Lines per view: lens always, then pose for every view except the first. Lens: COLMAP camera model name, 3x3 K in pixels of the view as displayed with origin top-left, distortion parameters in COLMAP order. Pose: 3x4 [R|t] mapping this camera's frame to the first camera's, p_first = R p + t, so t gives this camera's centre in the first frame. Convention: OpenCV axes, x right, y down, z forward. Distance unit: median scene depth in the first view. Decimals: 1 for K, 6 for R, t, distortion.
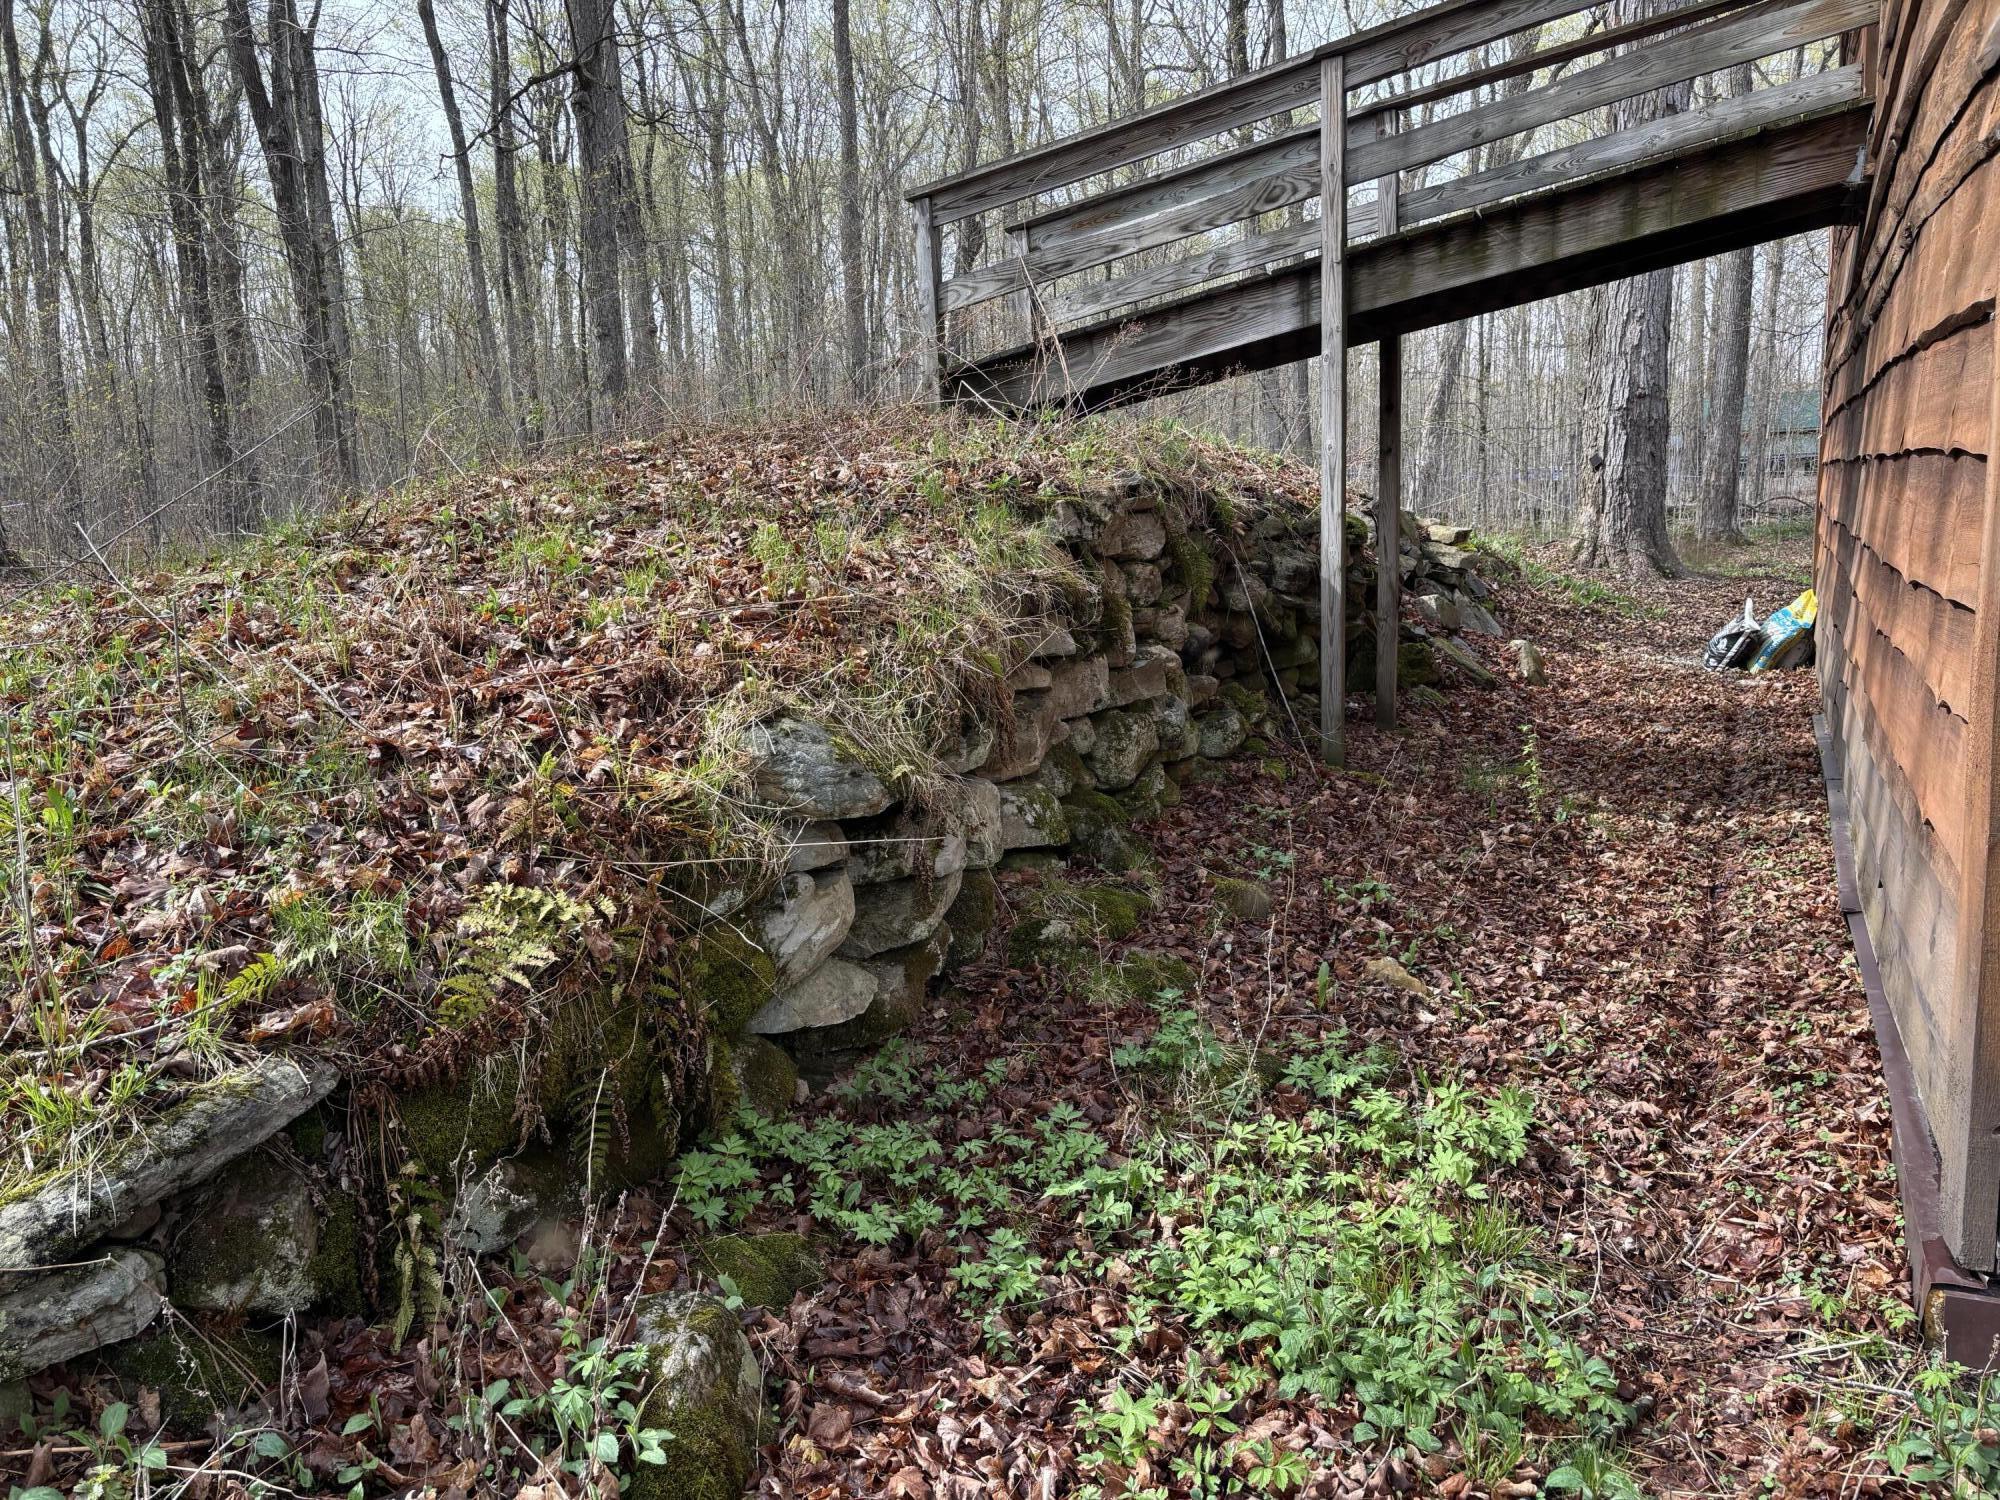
lens RADIAL K [[1502.7, 0, 1000.3], [0, 1502.7, 754.1], [0, 0, 1]] dist [0.050247, -0.049513]
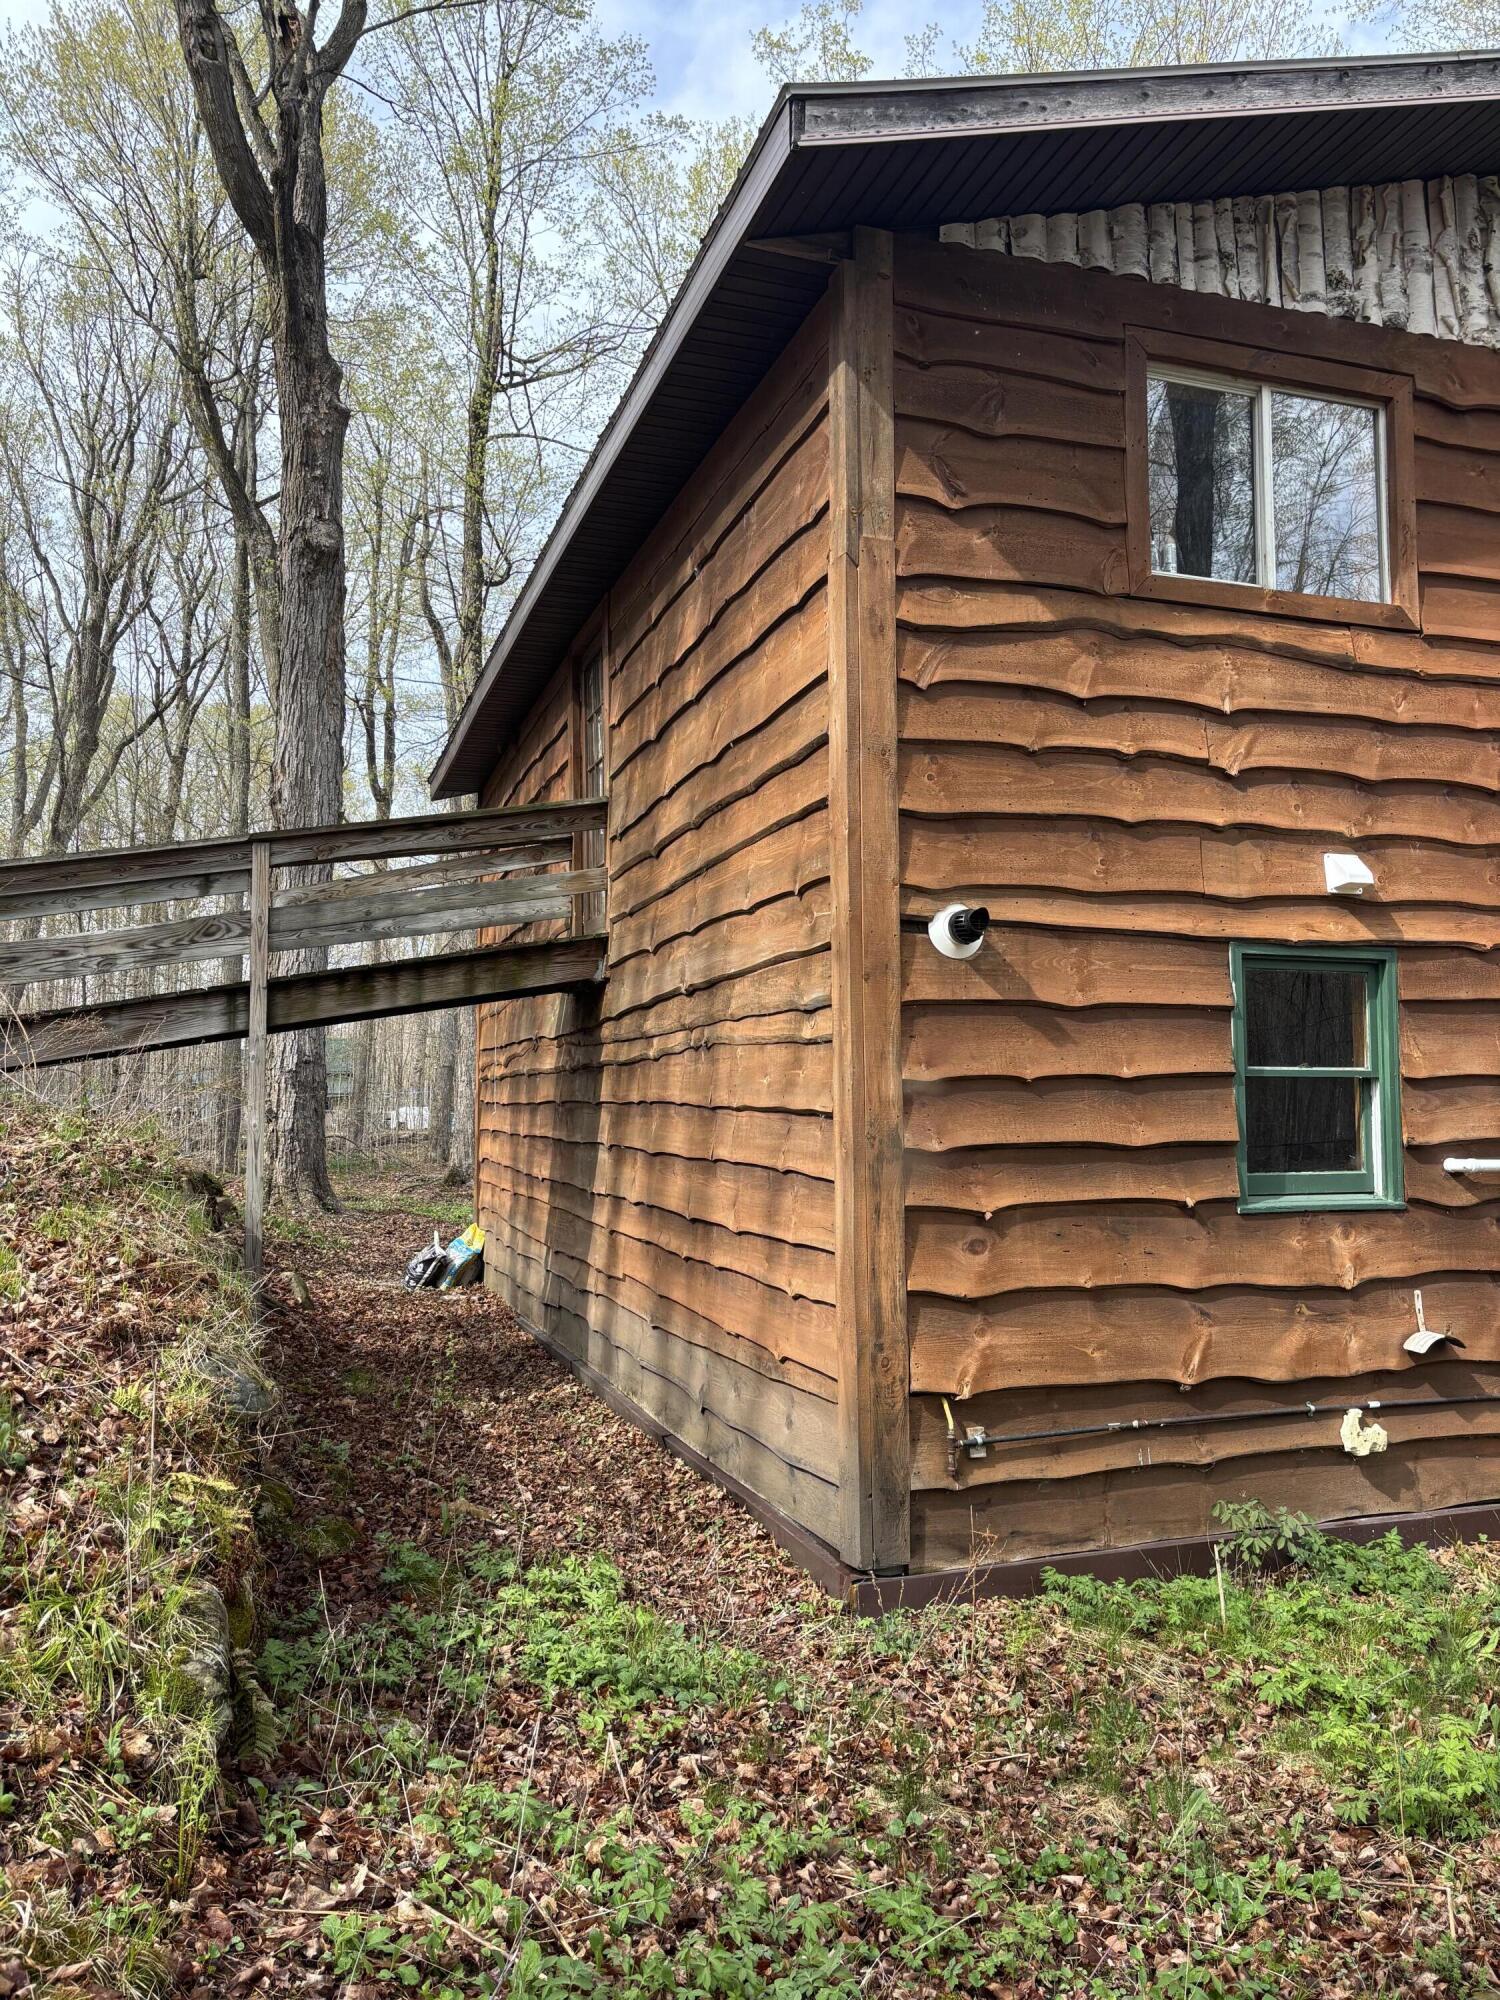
lens RADIAL K [[1502.7, 0, 751.3], [0, 1502.7, 1010.9], [0, 0, 1]] dist [0.050247, -0.049513]
pose [[0.716860, 0.076053, 0.693057, -0.217288], [0.092566, 0.974852, -0.202721, -0.000840], [-0.691045, 0.209476, 0.691792, -0.109966]]
